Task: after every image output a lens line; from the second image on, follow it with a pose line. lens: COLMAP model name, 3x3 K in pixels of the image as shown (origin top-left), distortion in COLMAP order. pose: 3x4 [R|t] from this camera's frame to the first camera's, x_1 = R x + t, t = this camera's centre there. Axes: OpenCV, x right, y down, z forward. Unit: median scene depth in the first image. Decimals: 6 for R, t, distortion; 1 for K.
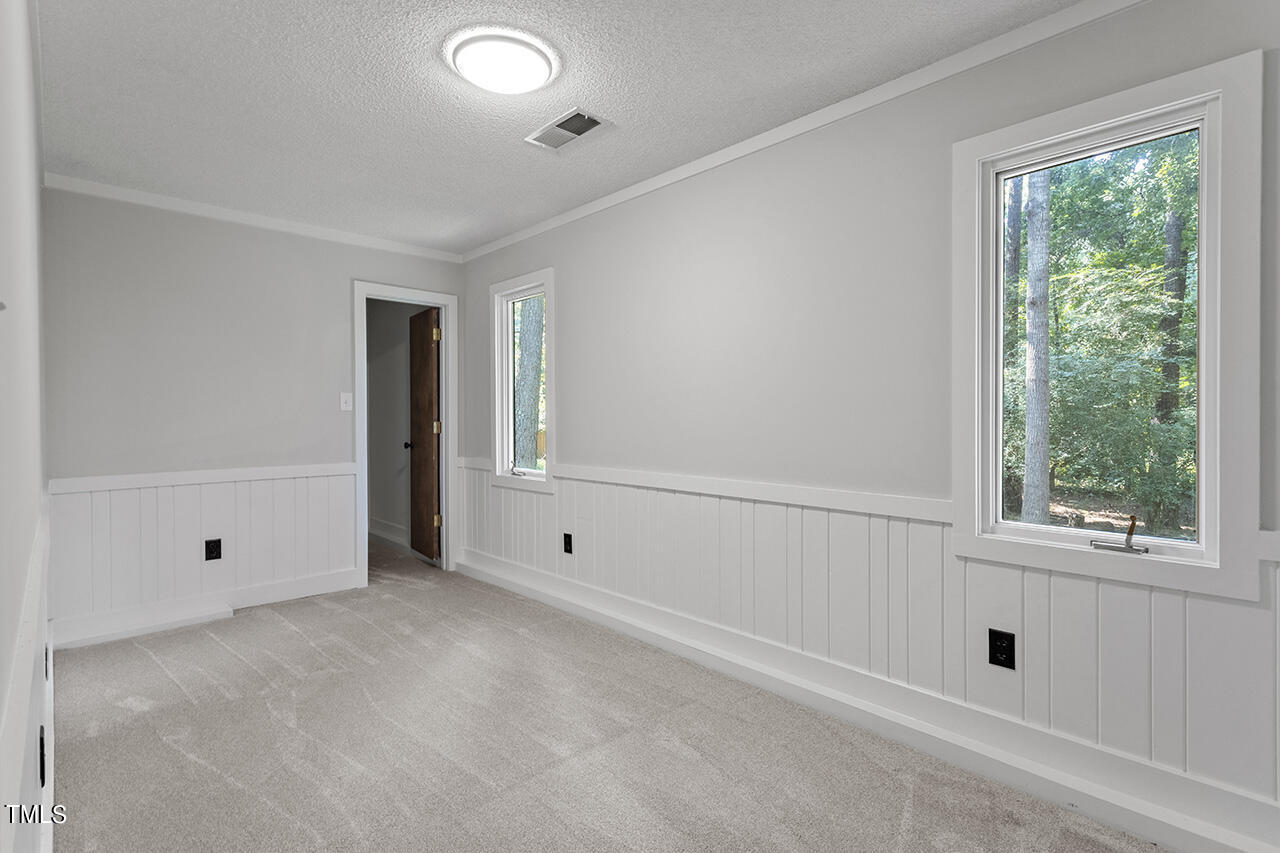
lens RADIAL K [[610.6, 0, 640.9], [0, 610.6, 416.4], [0, 0, 1]] dist [-0.000101, 0.000303]
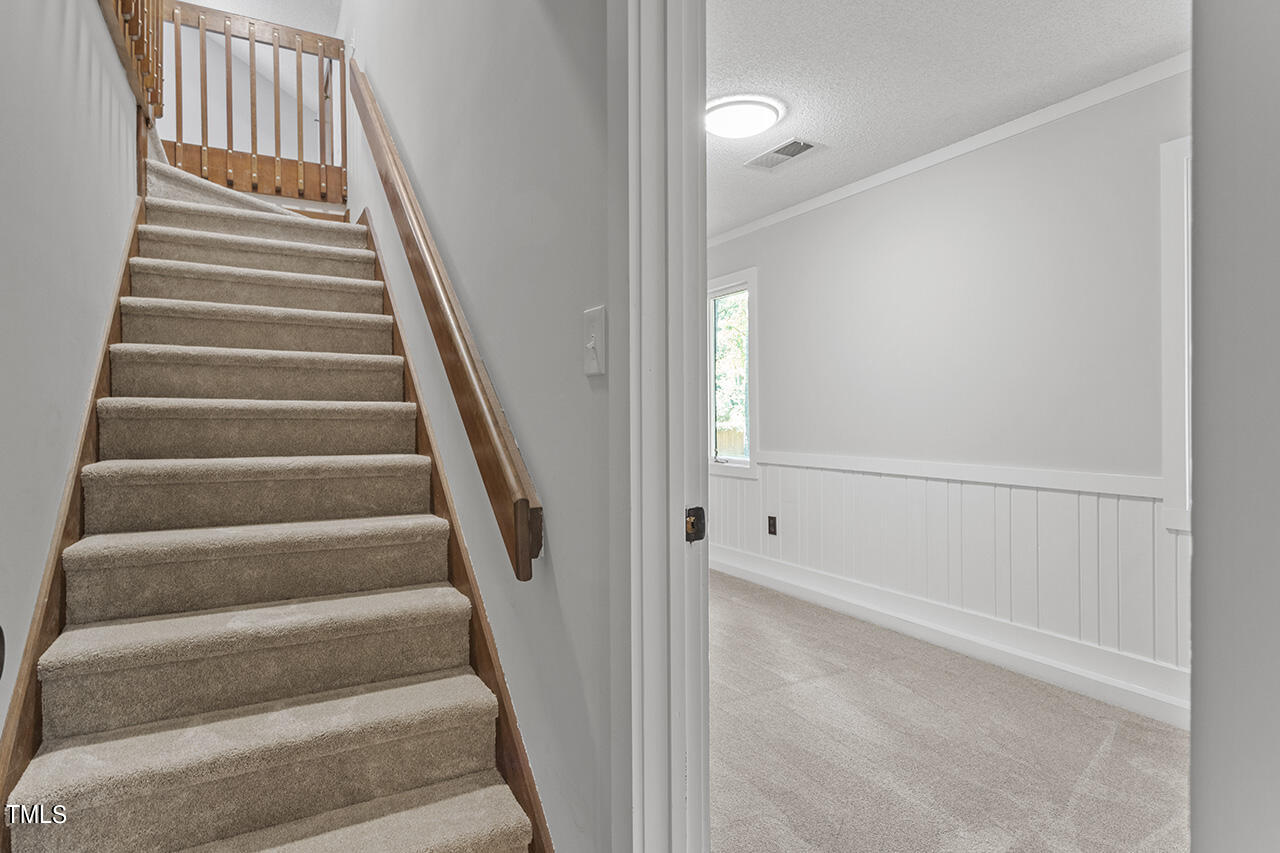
lens RADIAL K [[706.1, 0, 637.3], [0, 706.1, 416.3], [0, 0, 1]] dist [0.000594, 0.003898]
pose [[0.969250, -0.006136, -0.246003, -0.068167], [0.007073, 0.999971, 0.002925, 0.019746], [0.245978, -0.004575, 0.969265, -0.386710]]
